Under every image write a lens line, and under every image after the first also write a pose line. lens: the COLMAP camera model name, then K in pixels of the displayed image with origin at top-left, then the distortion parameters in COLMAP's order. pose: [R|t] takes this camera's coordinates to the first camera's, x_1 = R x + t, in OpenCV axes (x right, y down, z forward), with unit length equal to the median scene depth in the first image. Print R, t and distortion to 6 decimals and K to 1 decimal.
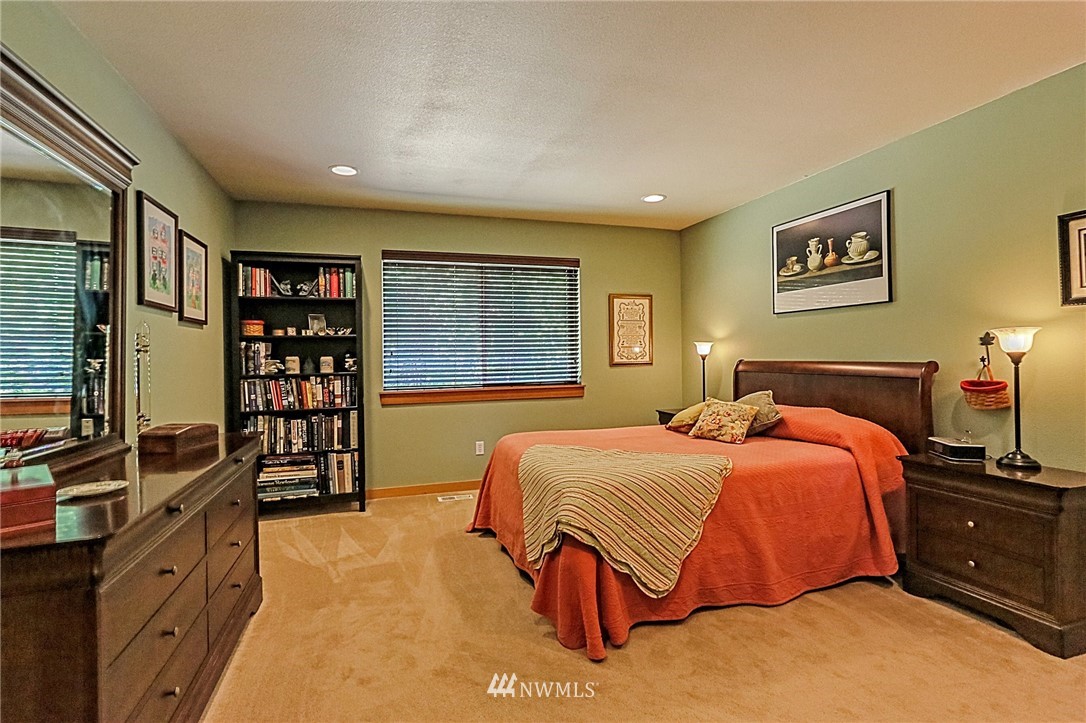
lens RADIAL K [[523.9, 0, 546.8], [0, 523.9, 352.9], [0, 0, 1]] dist [-0.033034, 0.016127]
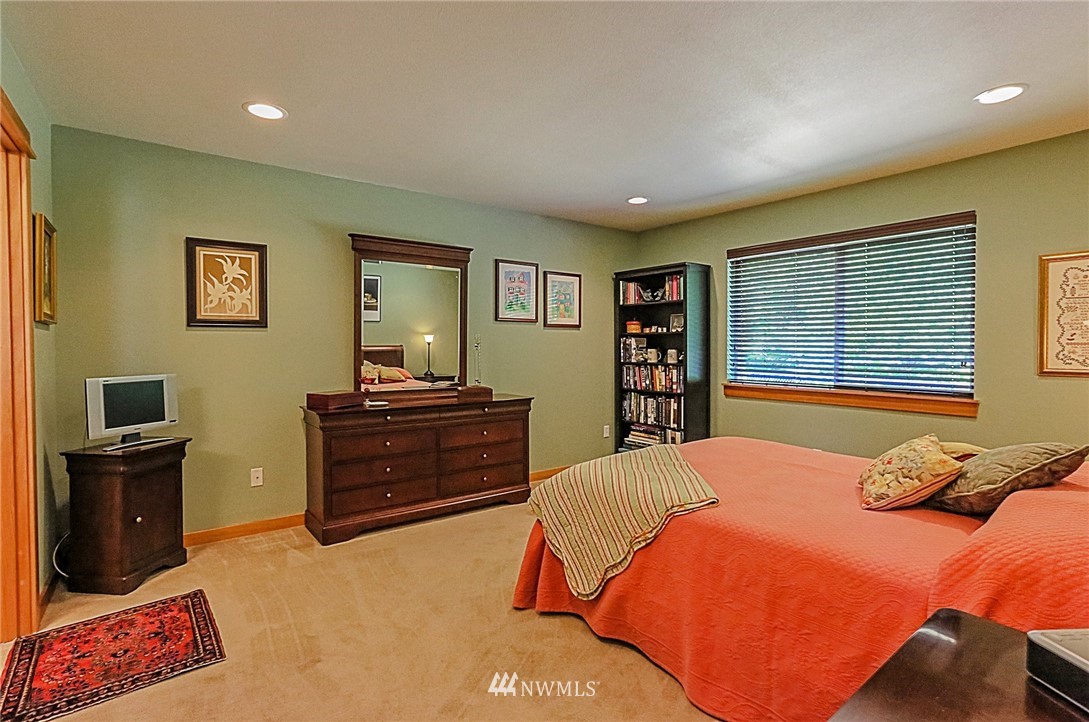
lens RADIAL K [[525.4, 0, 548.3], [0, 525.4, 352.4], [0, 0, 1]] dist [-0.033034, 0.016127]
pose [[0.327858, 0.030421, -0.944237, 0.643603], [-0.001249, 0.999494, 0.031768, -0.025052], [0.944726, -0.009236, 0.327730, 0.340095]]
